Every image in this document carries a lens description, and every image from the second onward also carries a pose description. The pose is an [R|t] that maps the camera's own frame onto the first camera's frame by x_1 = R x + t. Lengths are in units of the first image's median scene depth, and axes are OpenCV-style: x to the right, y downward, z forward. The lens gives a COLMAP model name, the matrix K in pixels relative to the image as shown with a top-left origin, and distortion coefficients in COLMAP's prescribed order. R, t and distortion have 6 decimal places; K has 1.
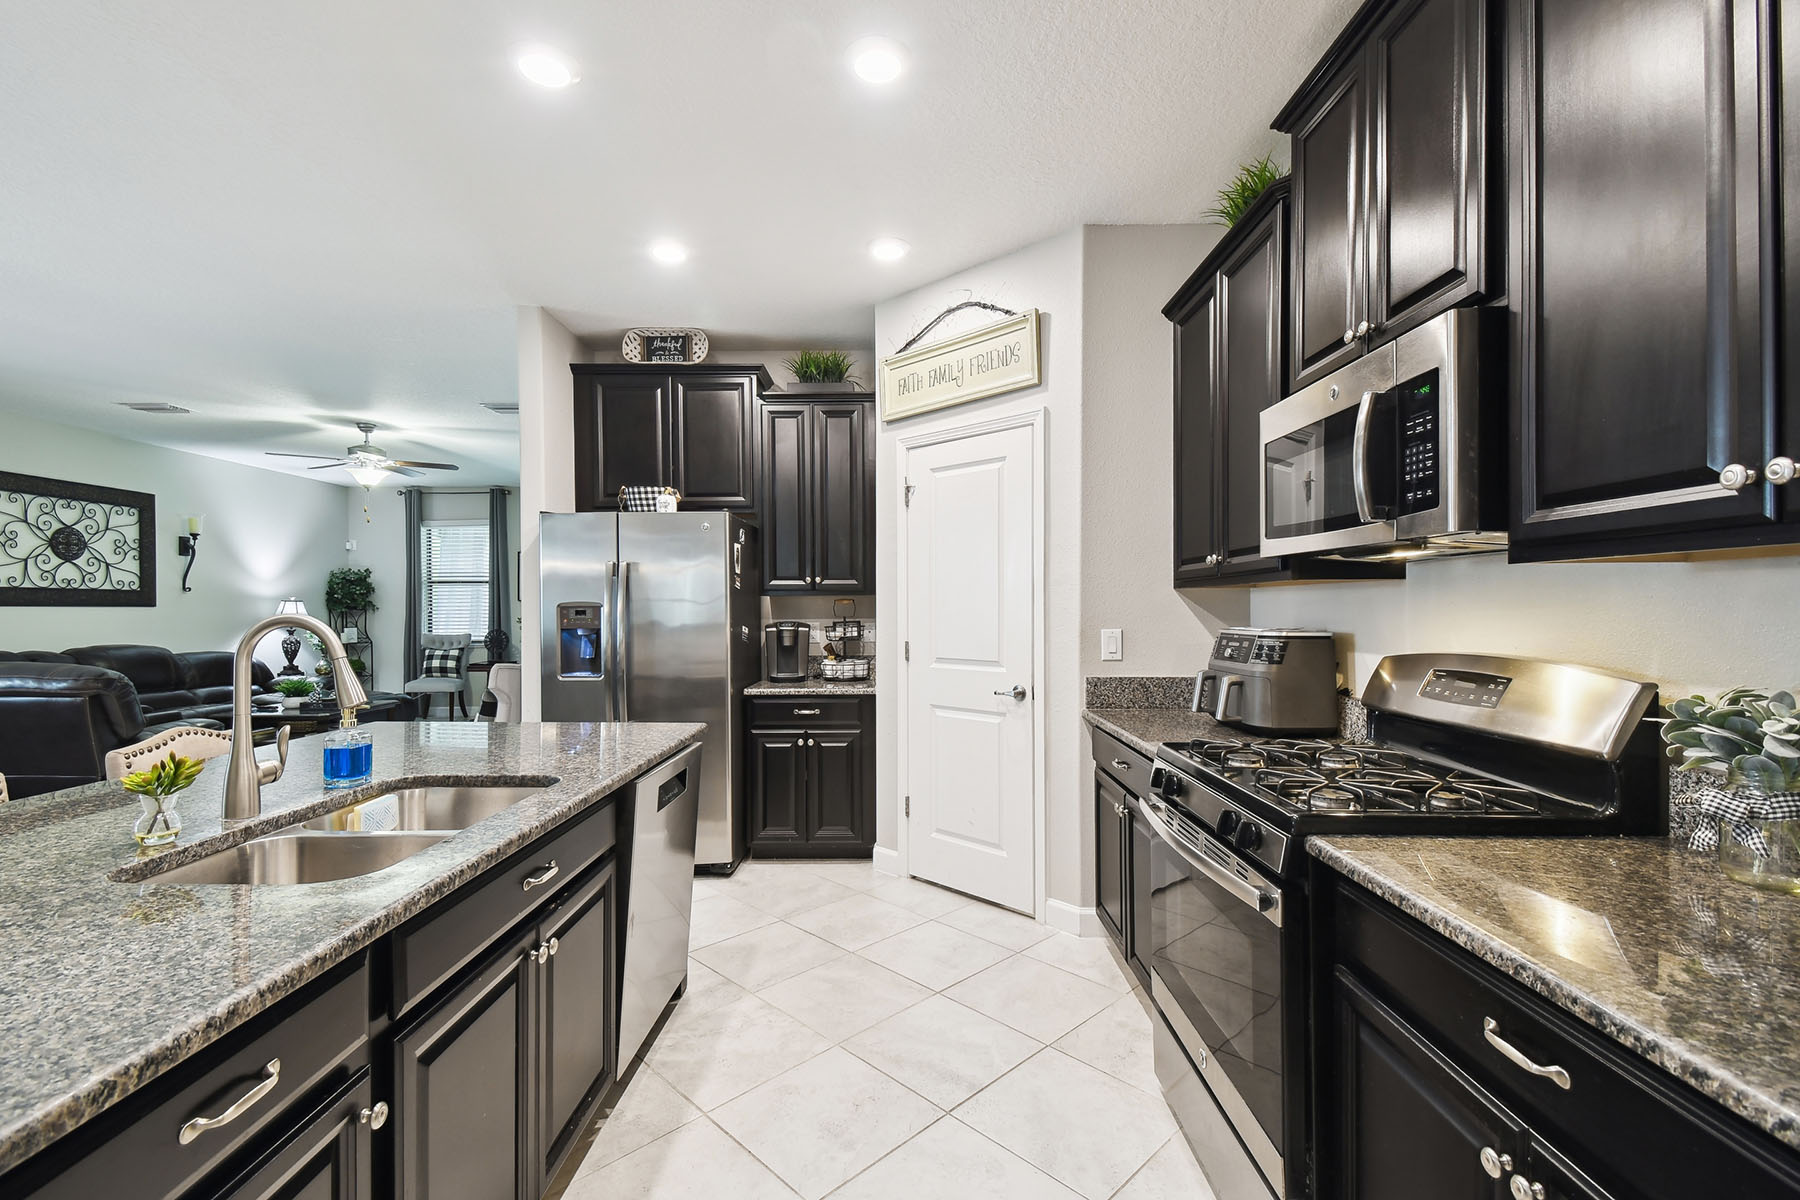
lens RADIAL K [[790.0, 0, 897.2], [0, 790.0, 609.8], [0, 0, 1]] dist [0.055728, -0.027753]
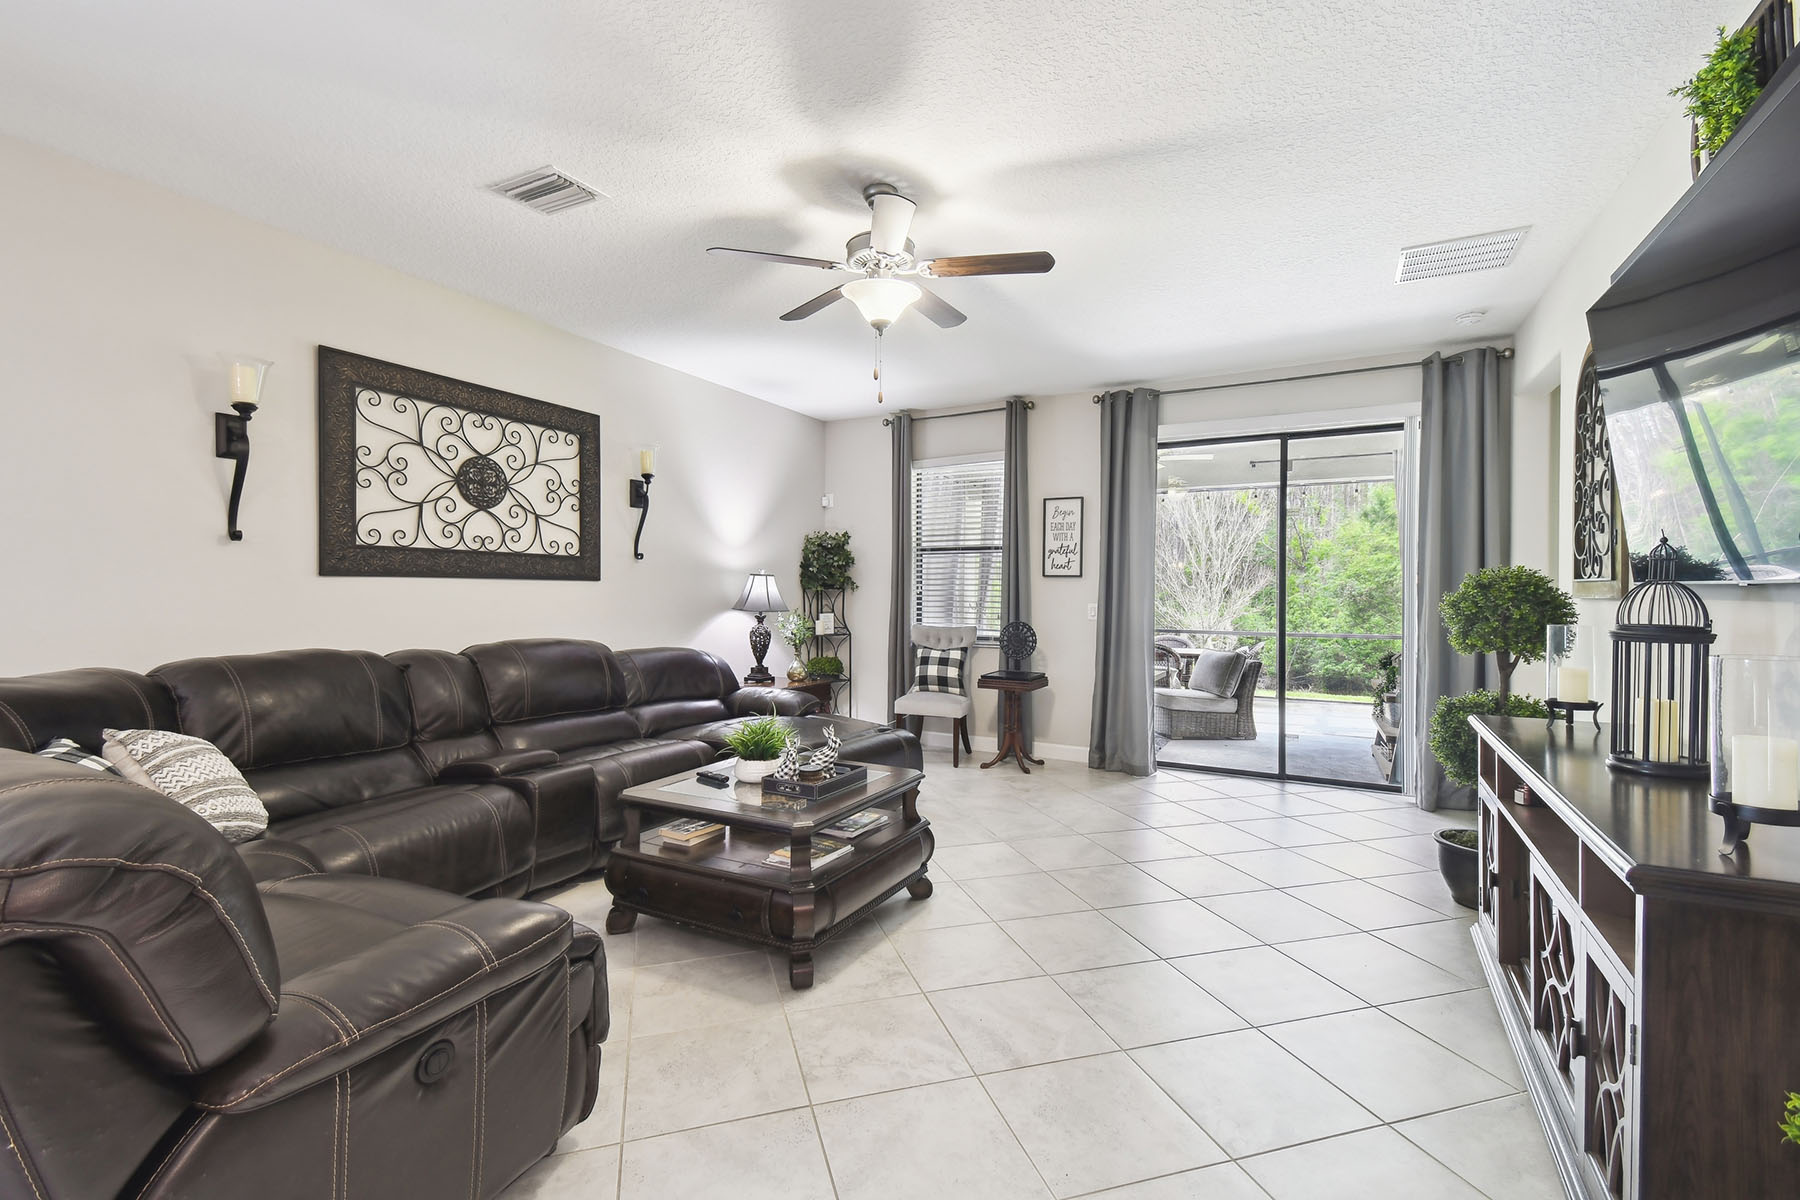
lens RADIAL K [[785.1, 0, 898.7], [0, 785.1, 601.3], [0, 0, 1]] dist [0.056207, -0.031022]
pose [[0.885101, 0.015225, -0.465149, -0.418568], [-0.010461, 0.999863, 0.012823, 0.002478], [0.465281, -0.006484, 0.885139, 0.578592]]
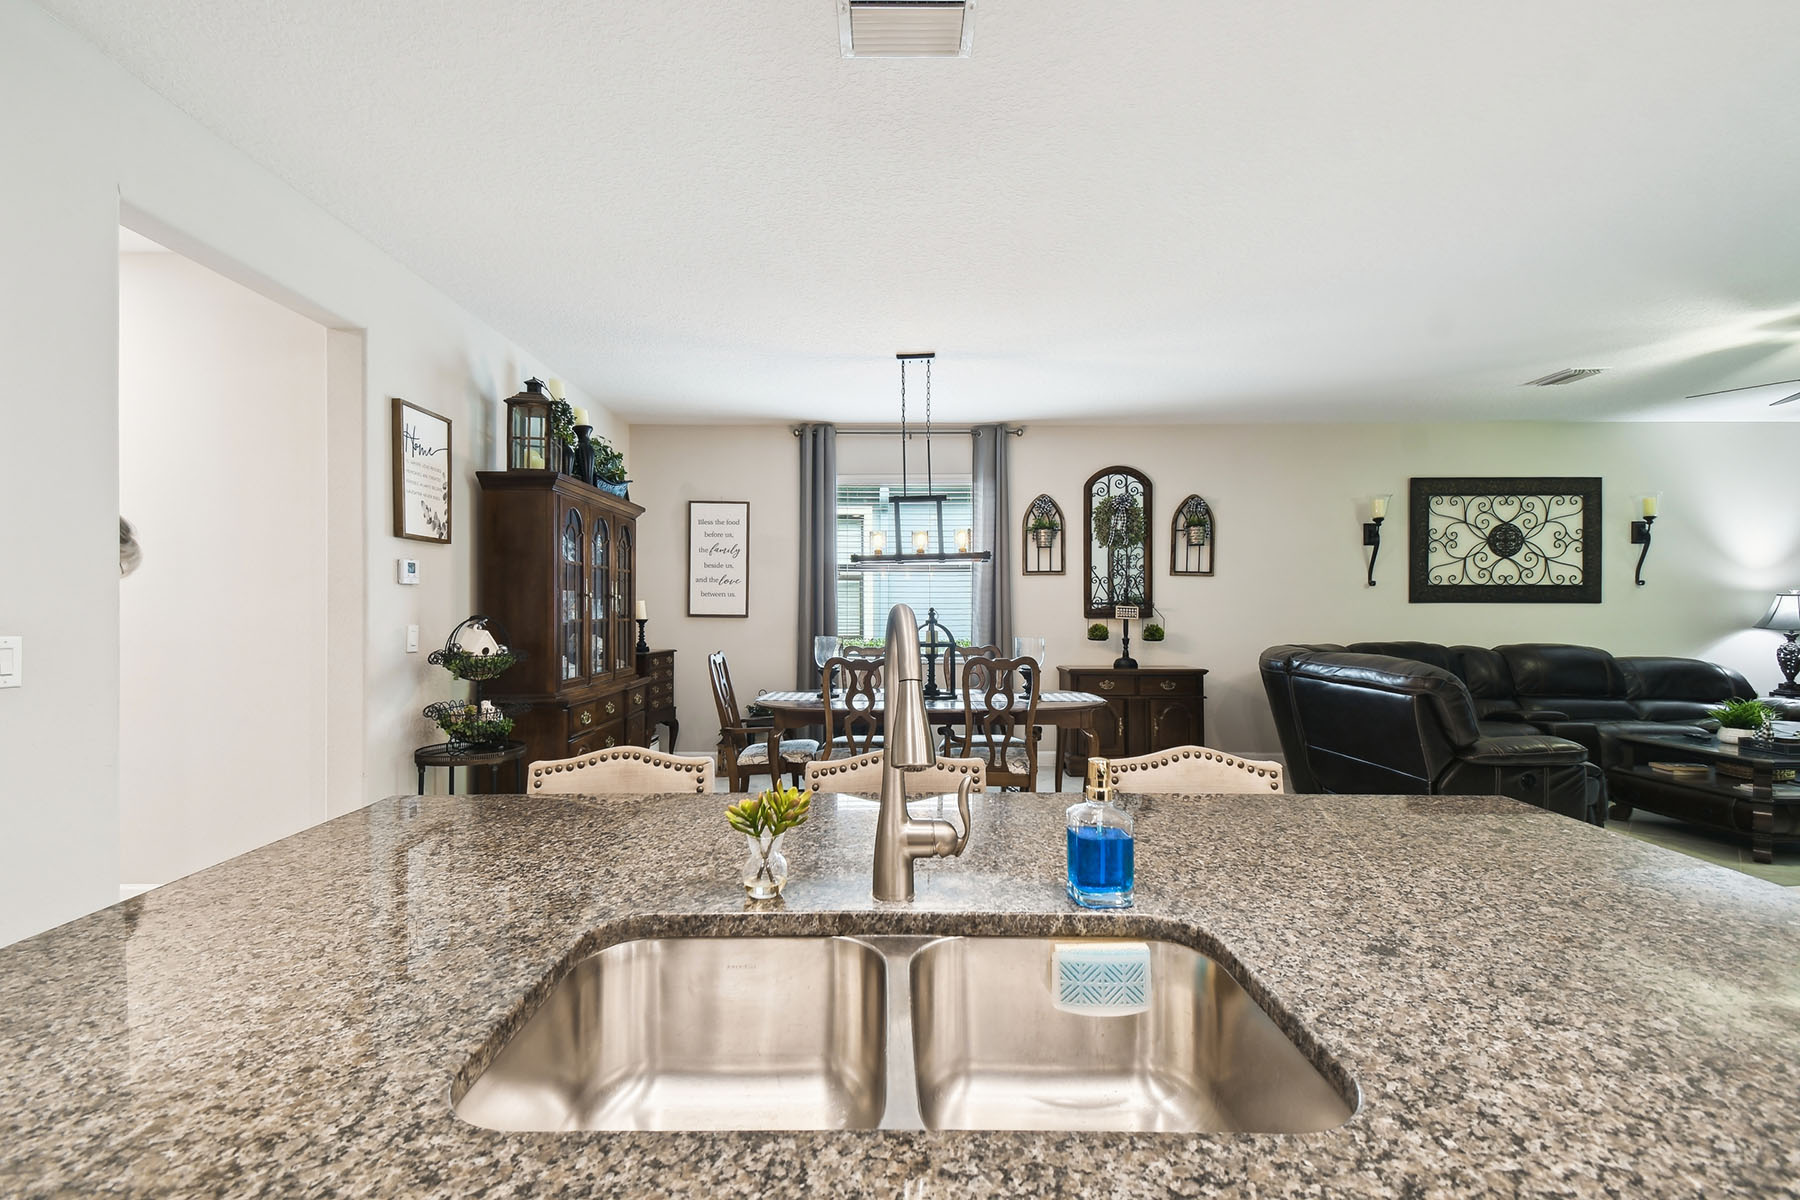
lens RADIAL K [[795.9, 0, 895.0], [0, 795.9, 605.7], [0, 0, 1]] dist [0.054028, -0.026045]
pose [[0.011967, 0.001438, -0.999927, -0.027632], [-0.004367, 0.999990, 0.001386, 0.001362], [0.999919, 0.004351, 0.011973, 0.232232]]
